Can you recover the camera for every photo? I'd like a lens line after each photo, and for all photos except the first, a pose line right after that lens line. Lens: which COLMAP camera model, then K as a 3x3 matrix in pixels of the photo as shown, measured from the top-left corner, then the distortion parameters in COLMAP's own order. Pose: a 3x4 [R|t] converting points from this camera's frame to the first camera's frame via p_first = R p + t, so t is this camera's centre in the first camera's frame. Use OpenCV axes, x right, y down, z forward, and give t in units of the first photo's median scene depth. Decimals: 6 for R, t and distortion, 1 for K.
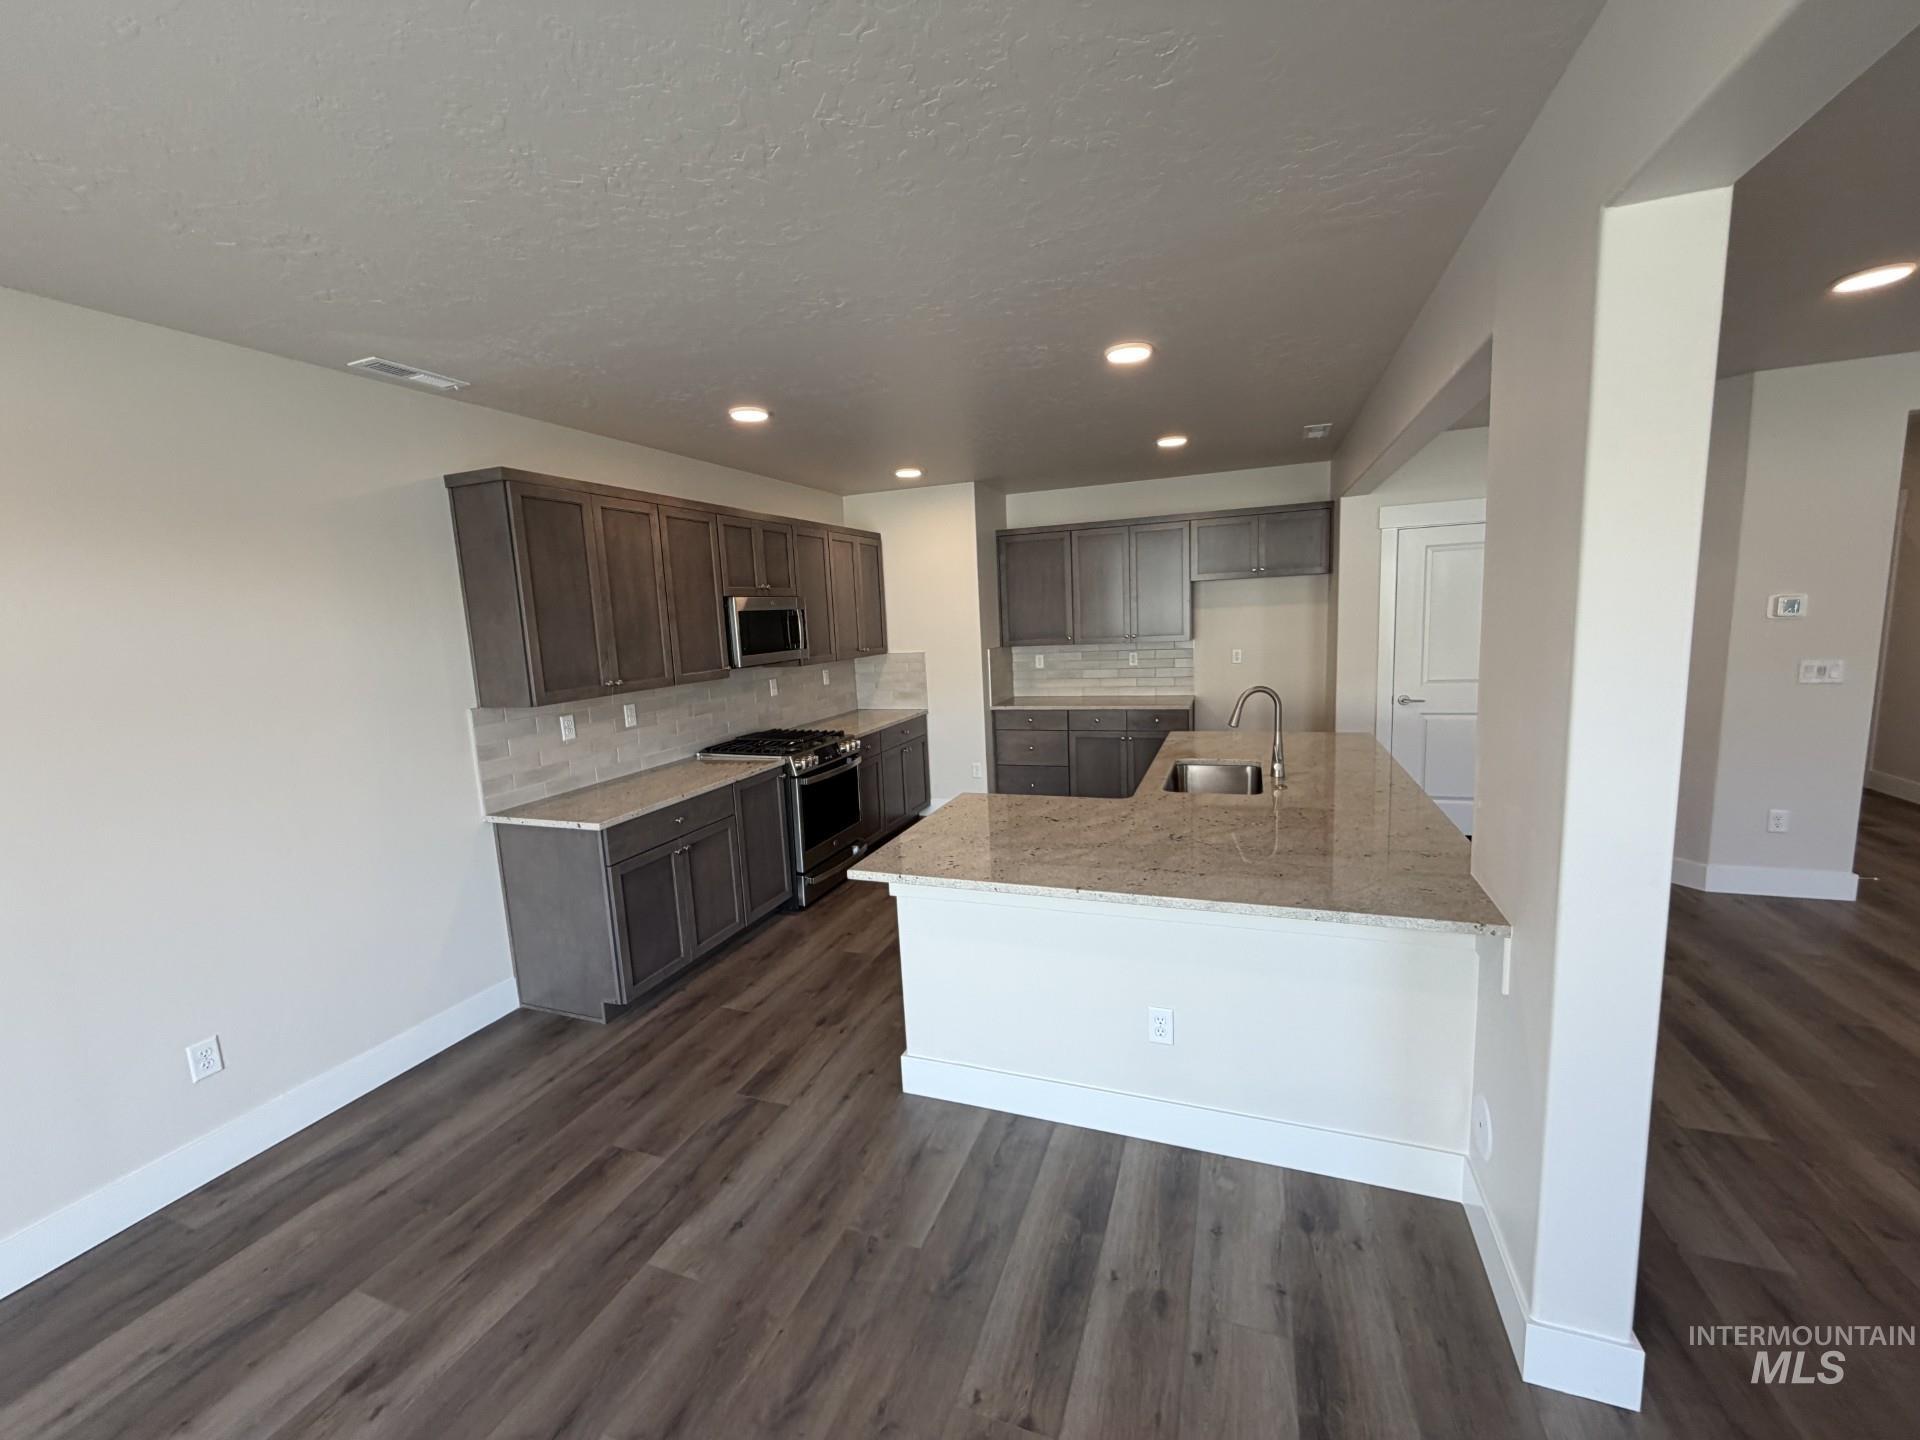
lens RADIAL K [[760.9, 0, 956.2], [0, 760.9, 721.2], [0, 0, 1]] dist [-0.001622, -0.000236]
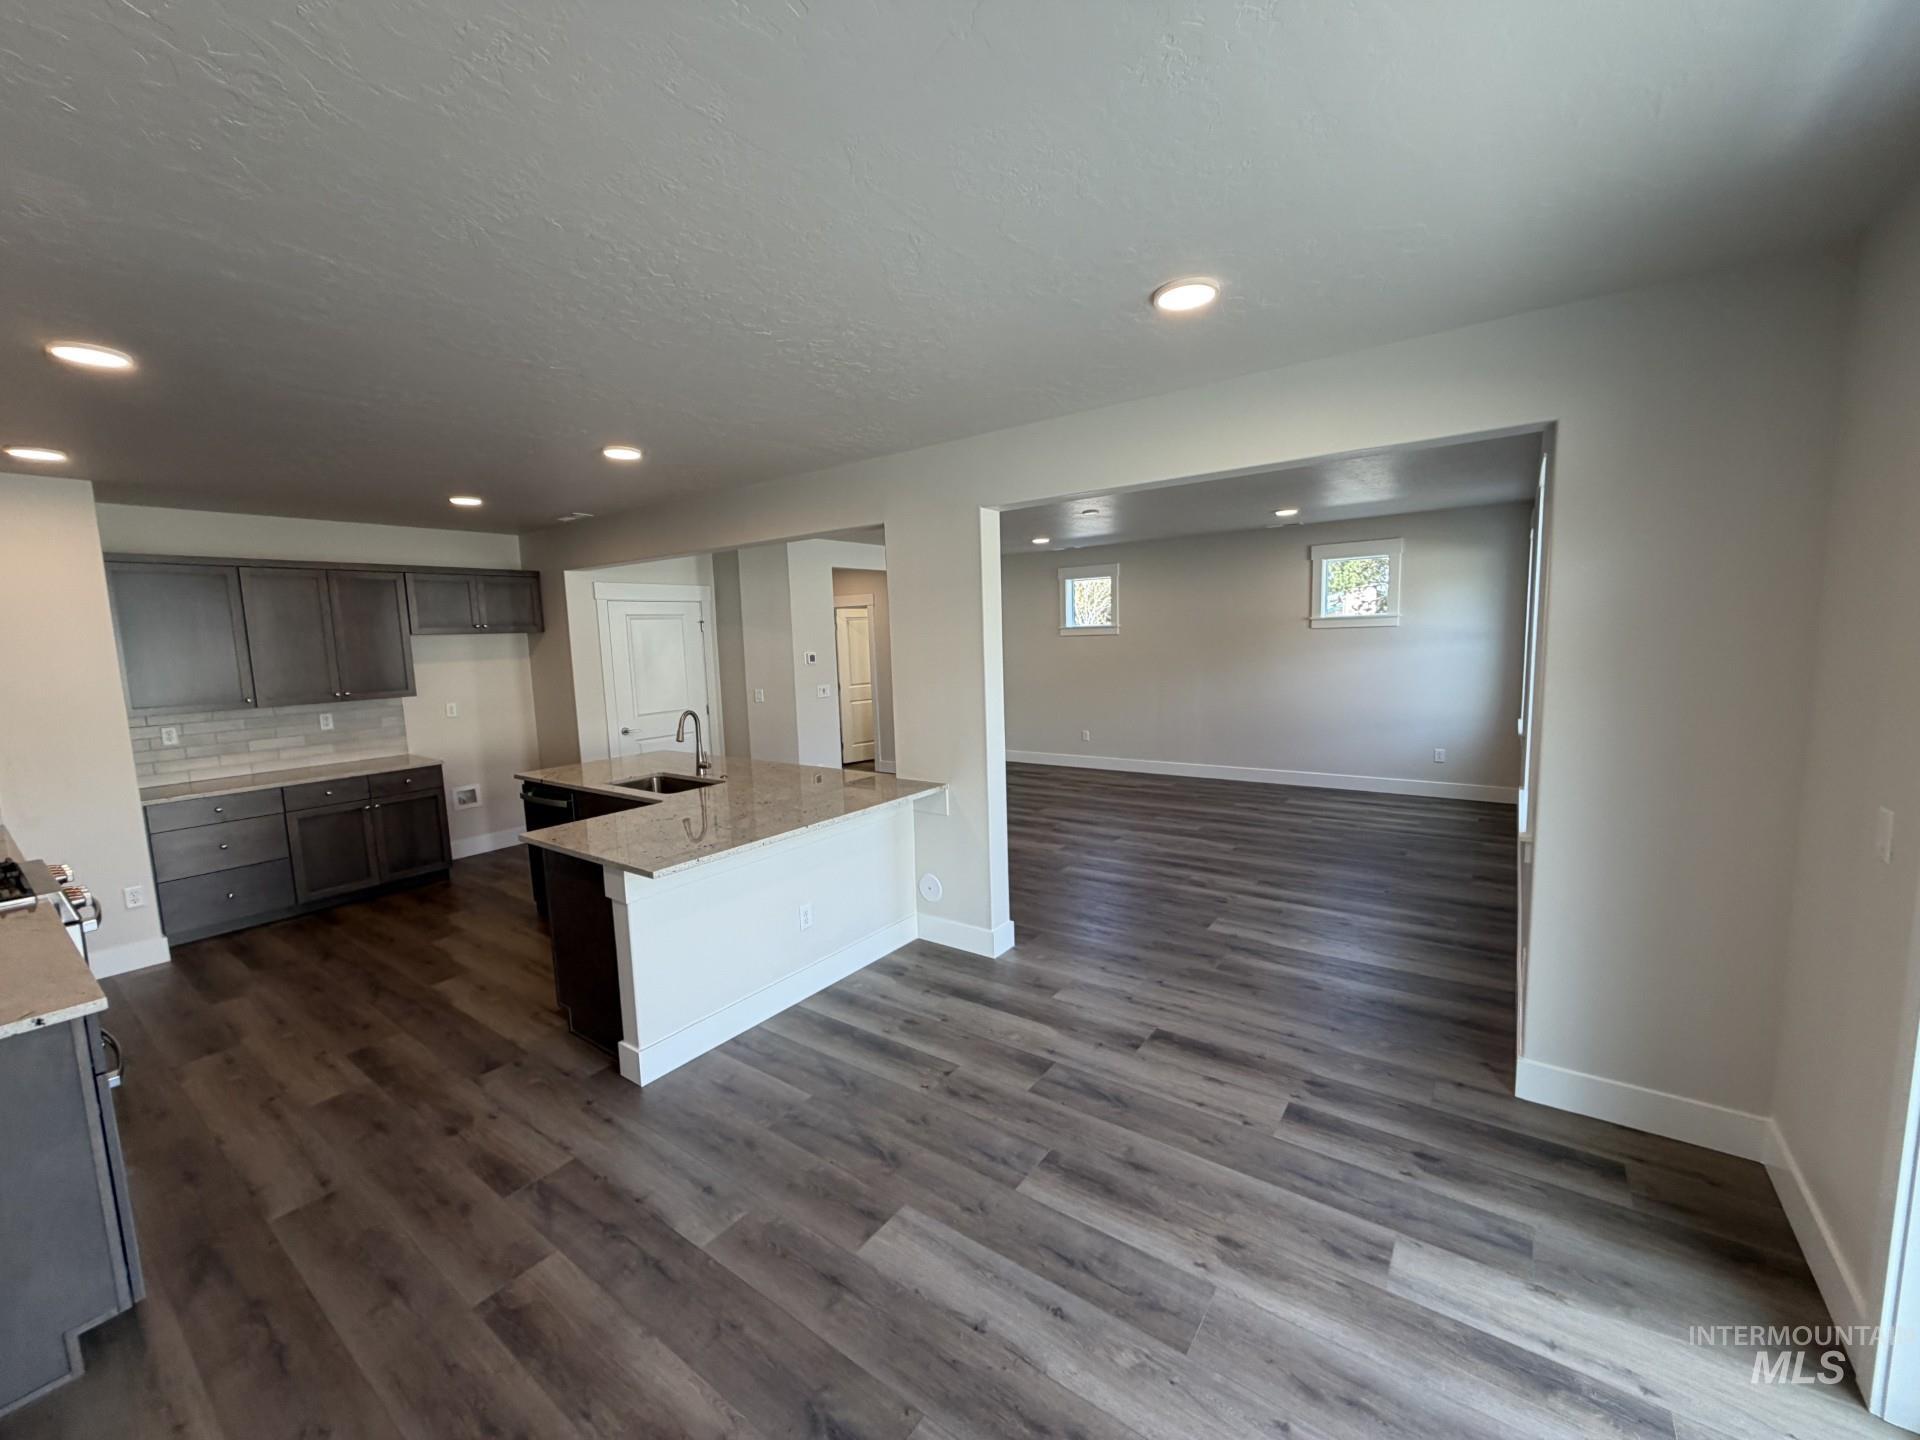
lens RADIAL K [[760.9, 0, 959.3], [0, 760.9, 720.7], [0, 0, 1]] dist [-0.001622, -0.000236]
pose [[0.261734, -0.070338, 0.962573, -0.939517], [0.157941, 0.987017, 0.029178, 0.011531], [-0.952129, 0.144393, 0.269446, 0.197417]]
